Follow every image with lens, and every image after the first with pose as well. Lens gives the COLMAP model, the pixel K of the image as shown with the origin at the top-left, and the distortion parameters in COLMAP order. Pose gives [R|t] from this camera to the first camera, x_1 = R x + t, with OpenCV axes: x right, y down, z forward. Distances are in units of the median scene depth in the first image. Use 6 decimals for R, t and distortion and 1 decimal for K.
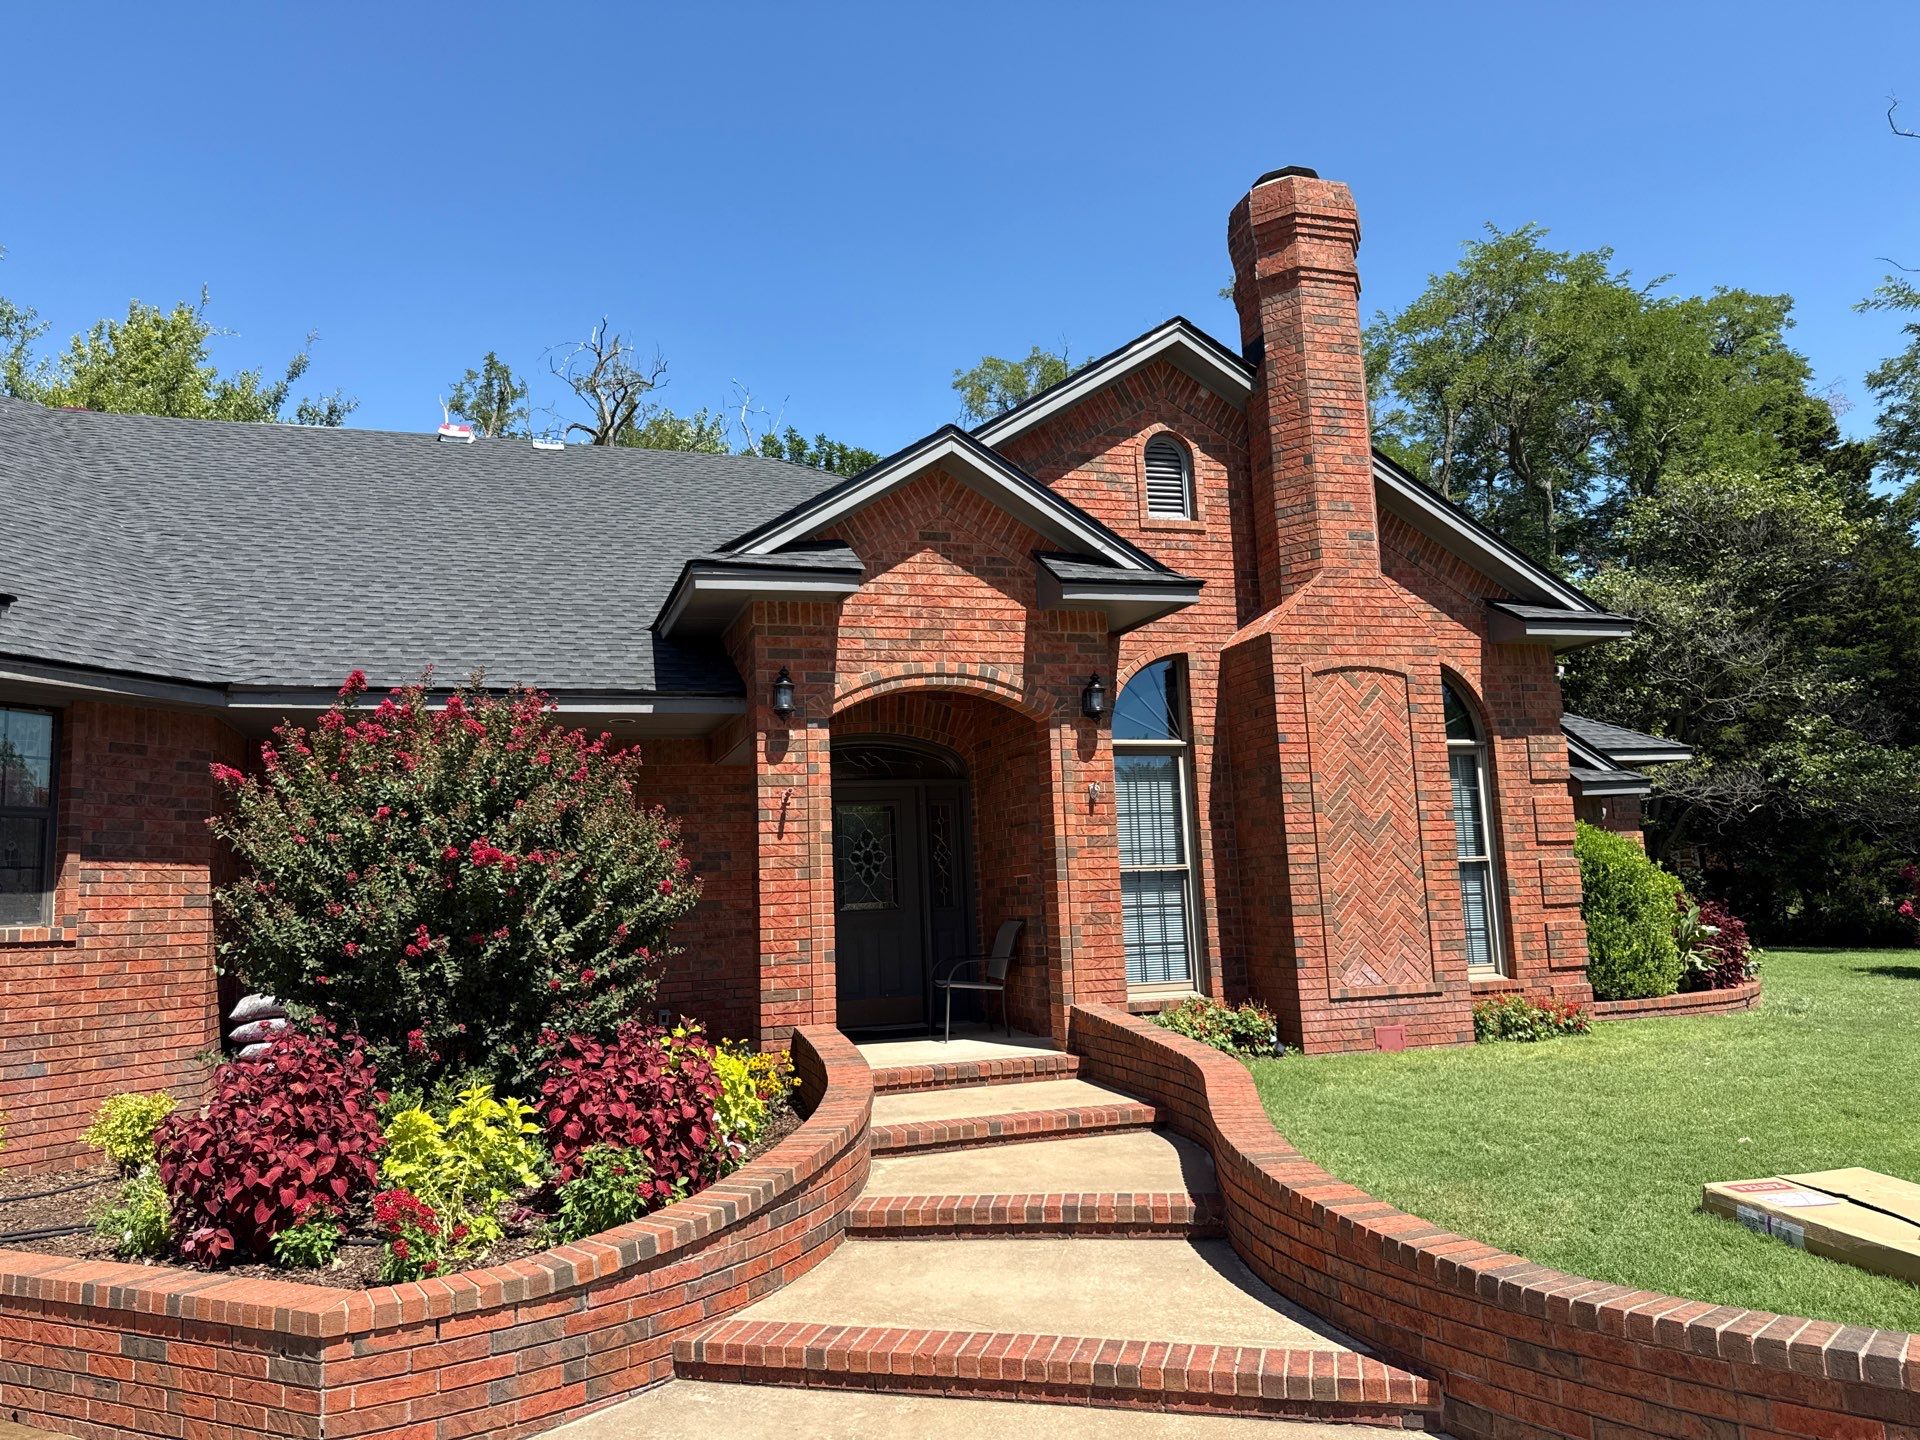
lens RADIAL K [[1460.7, 0, 960.0], [0, 1460.7, 720.0], [0, 0, 1]] dist [0.133772, -0.001058]
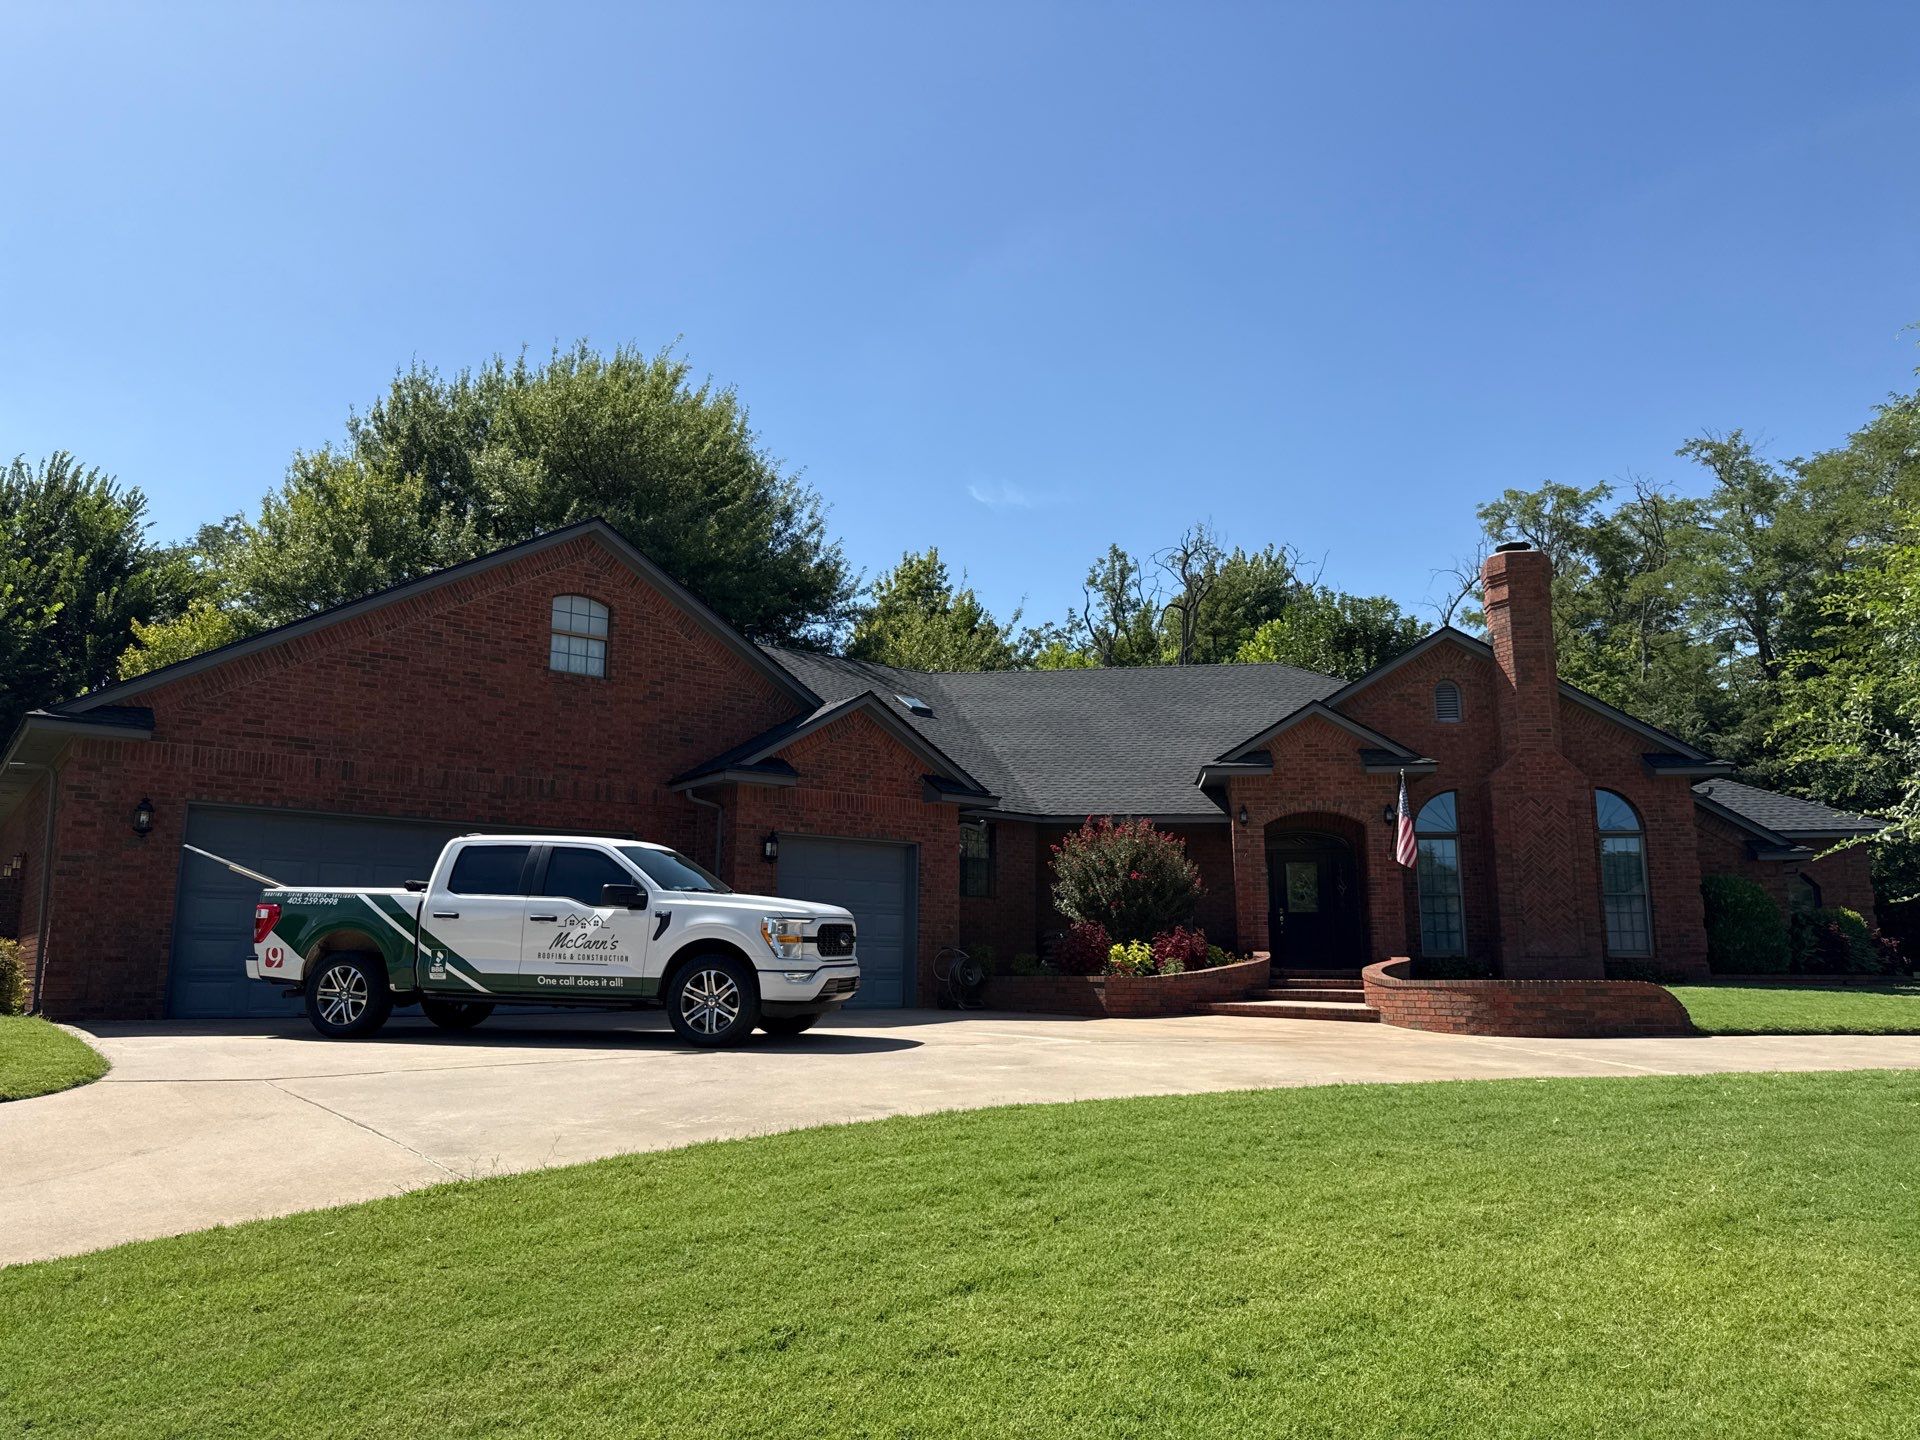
lens RADIAL K [[1460.7, 0, 960.0], [0, 1460.7, 720.0], [0, 0, 1]] dist [0.133772, -0.001058]
pose [[0.918373, -0.032929, -0.394343, 0.264066], [0.017898, 0.998968, -0.041736, -0.052586], [0.395310, 0.031271, 0.918015, -0.917454]]
